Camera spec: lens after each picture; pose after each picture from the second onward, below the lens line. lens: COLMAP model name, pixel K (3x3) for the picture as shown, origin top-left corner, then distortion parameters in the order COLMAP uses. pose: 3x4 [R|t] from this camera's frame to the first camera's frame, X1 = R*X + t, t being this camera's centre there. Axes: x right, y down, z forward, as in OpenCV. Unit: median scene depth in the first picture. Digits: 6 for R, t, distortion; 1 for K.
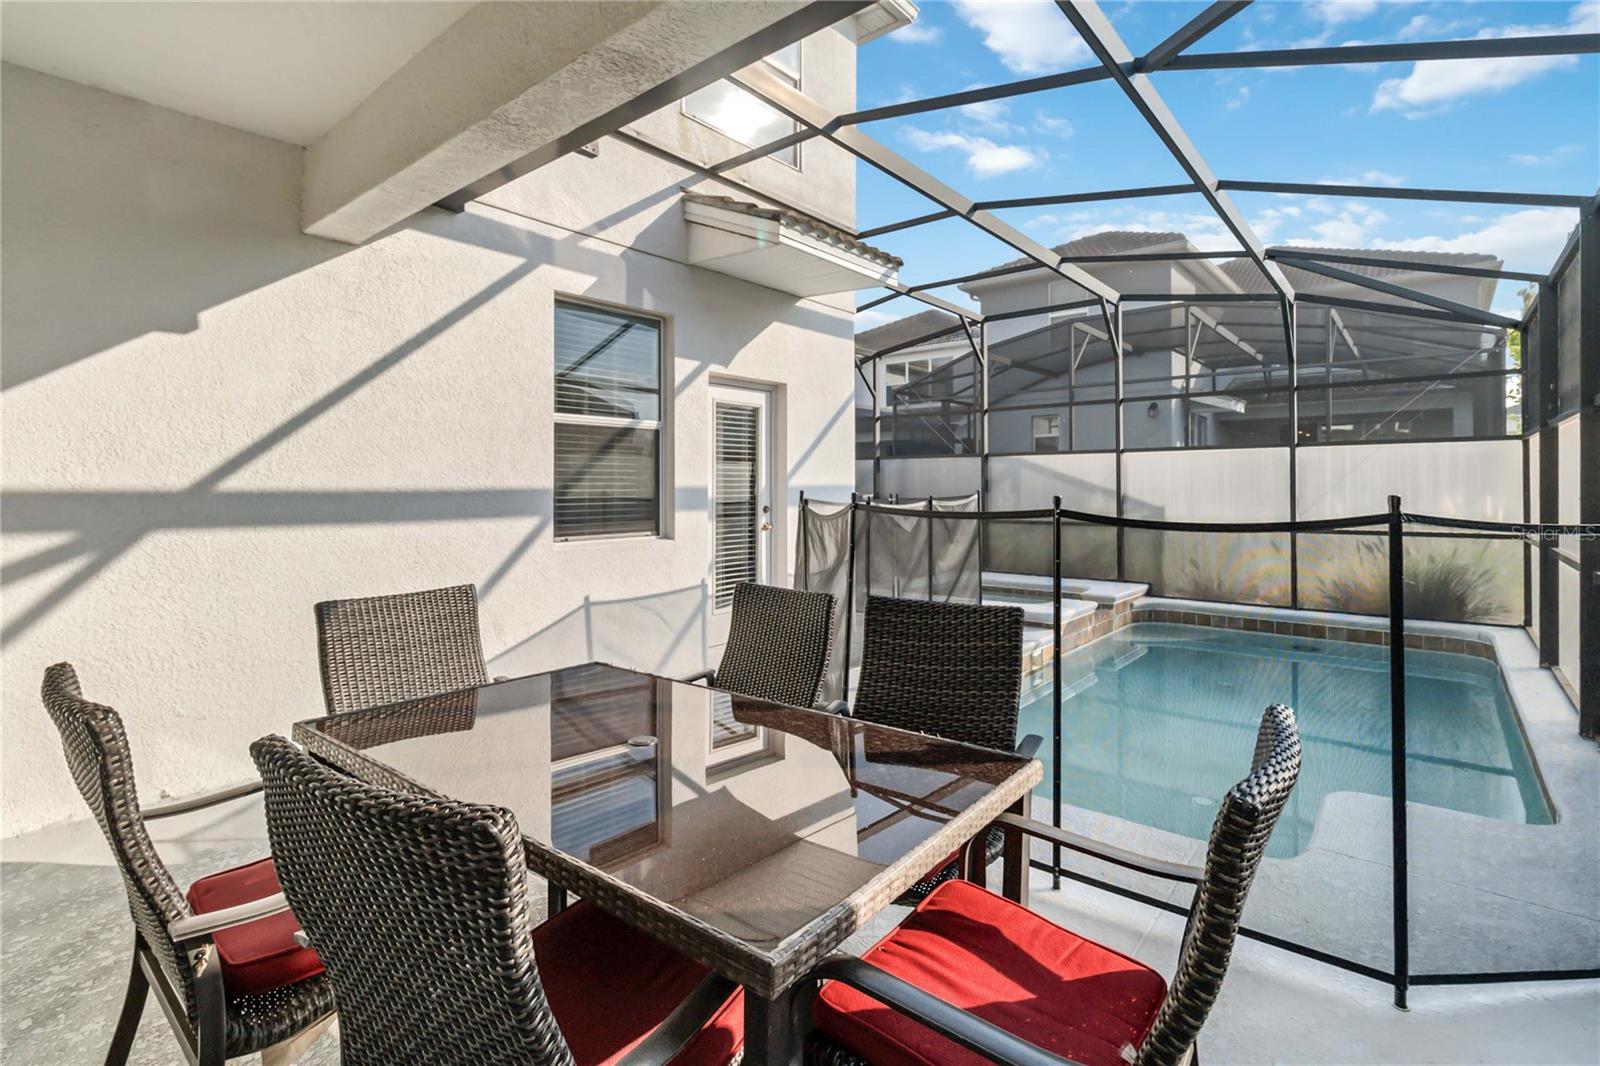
lens RADIAL K [[739.2, 0, 821.6], [0, 739.2, 490.6], [0, 0, 1]] dist [-0.000042, 0.001191]
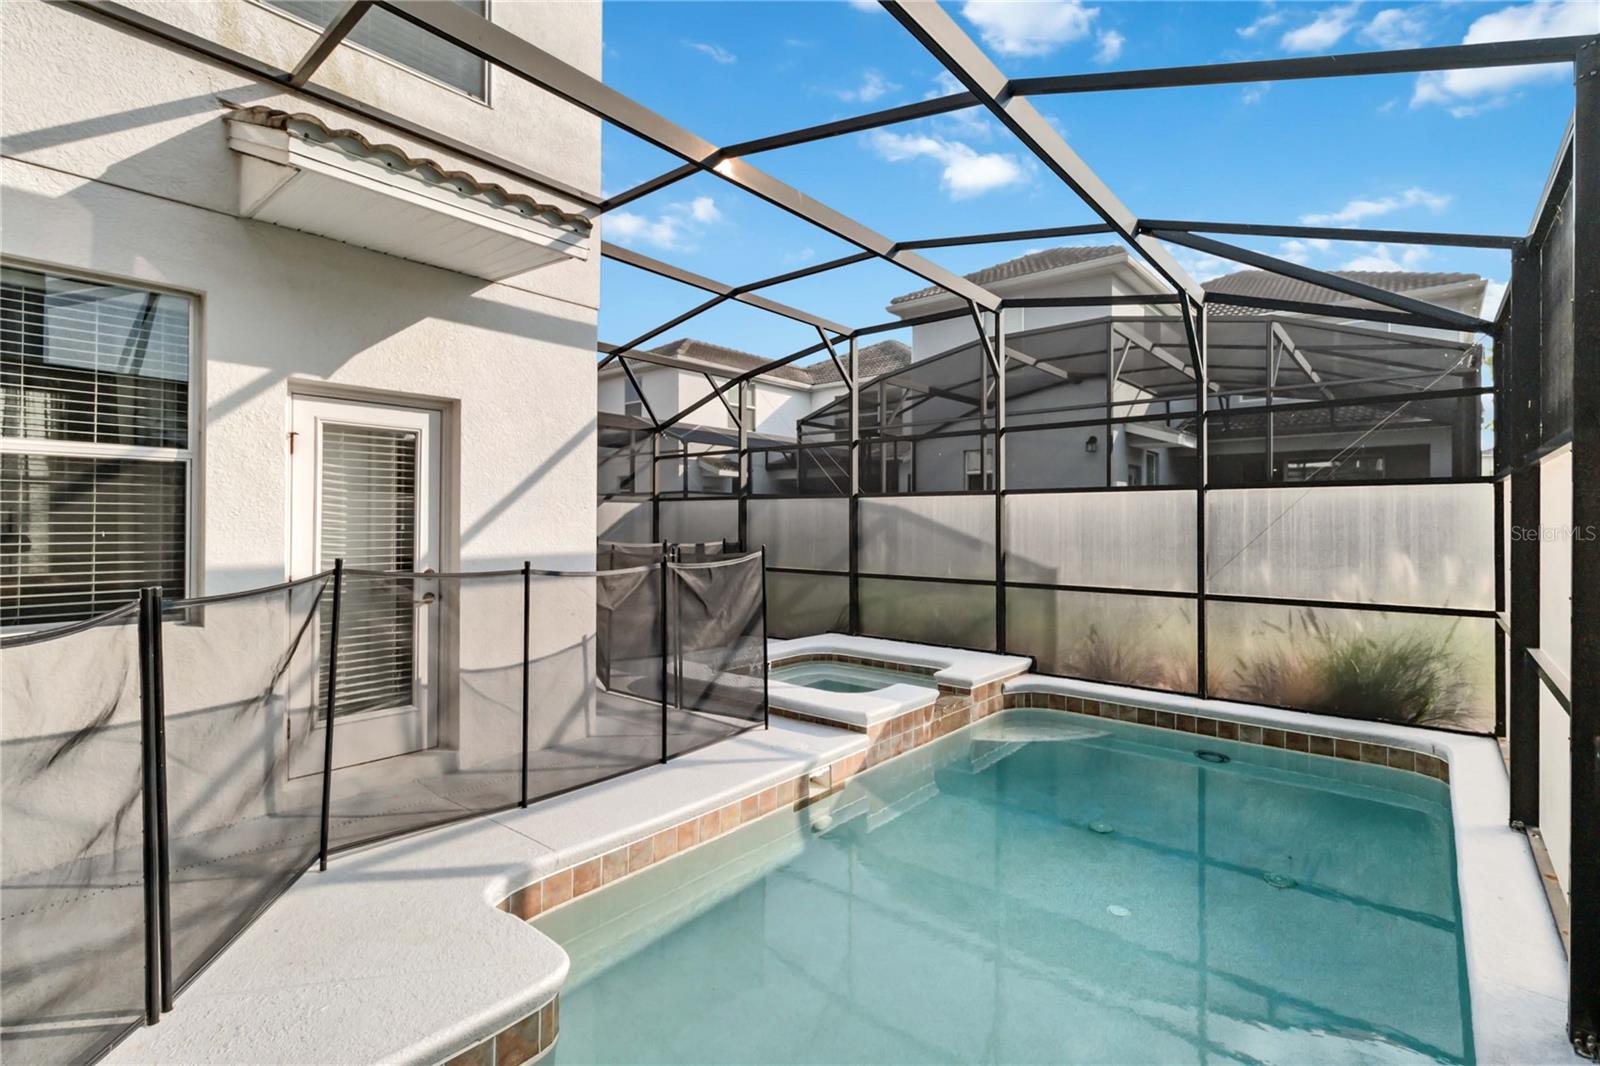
lens RADIAL K [[739.2, 0, 799.8], [0, 739.2, 526.2], [0, 0, 1]] dist [-0.000042, 0.001191]
pose [[0.999921, 0.006616, -0.010665, 0.224325], [-0.006615, 0.999978, 0.000091, -0.017993], [0.010665, -0.000021, 0.999943, 0.217854]]
